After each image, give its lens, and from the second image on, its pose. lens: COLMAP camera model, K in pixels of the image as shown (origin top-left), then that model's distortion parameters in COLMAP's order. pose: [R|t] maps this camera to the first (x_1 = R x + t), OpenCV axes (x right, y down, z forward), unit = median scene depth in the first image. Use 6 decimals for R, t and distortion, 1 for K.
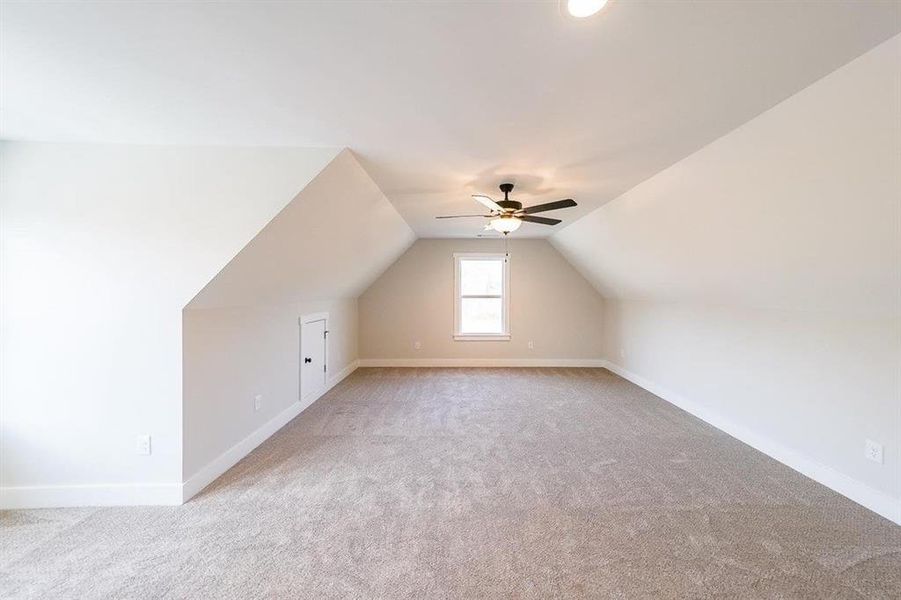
lens RADIAL K [[315.7, 0, 463.2], [0, 315.7, 293.2], [0, 0, 1]] dist [0.000926, 0.000149]
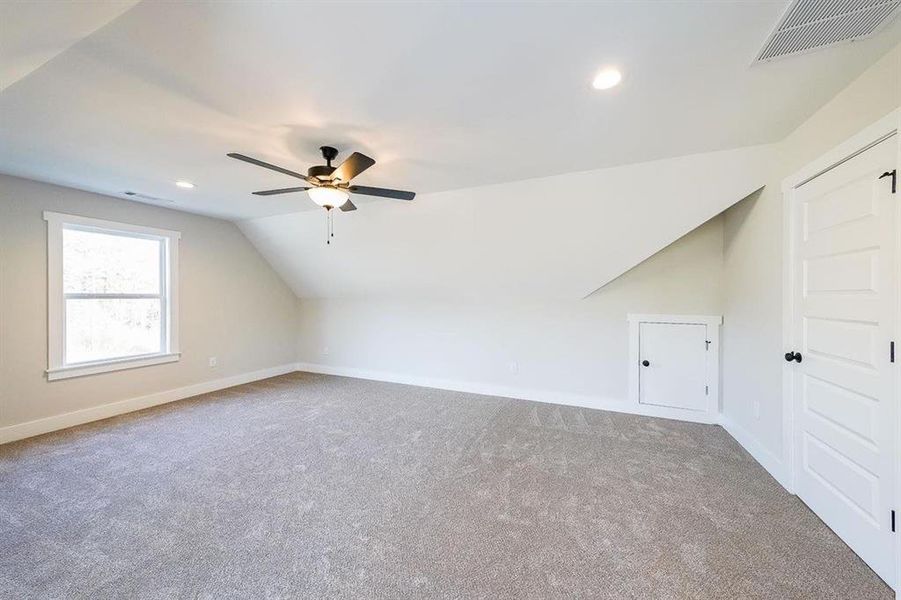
lens RADIAL K [[315.7, 0, 463.2], [0, 315.7, 293.2], [0, 0, 1]] dist [0.000926, 0.000149]
pose [[0.416073, 0.005611, 0.909314, -0.215614], [0.010856, 0.999879, -0.011137, 0.019671], [-0.909266, 0.014506, 0.415962, 0.164871]]
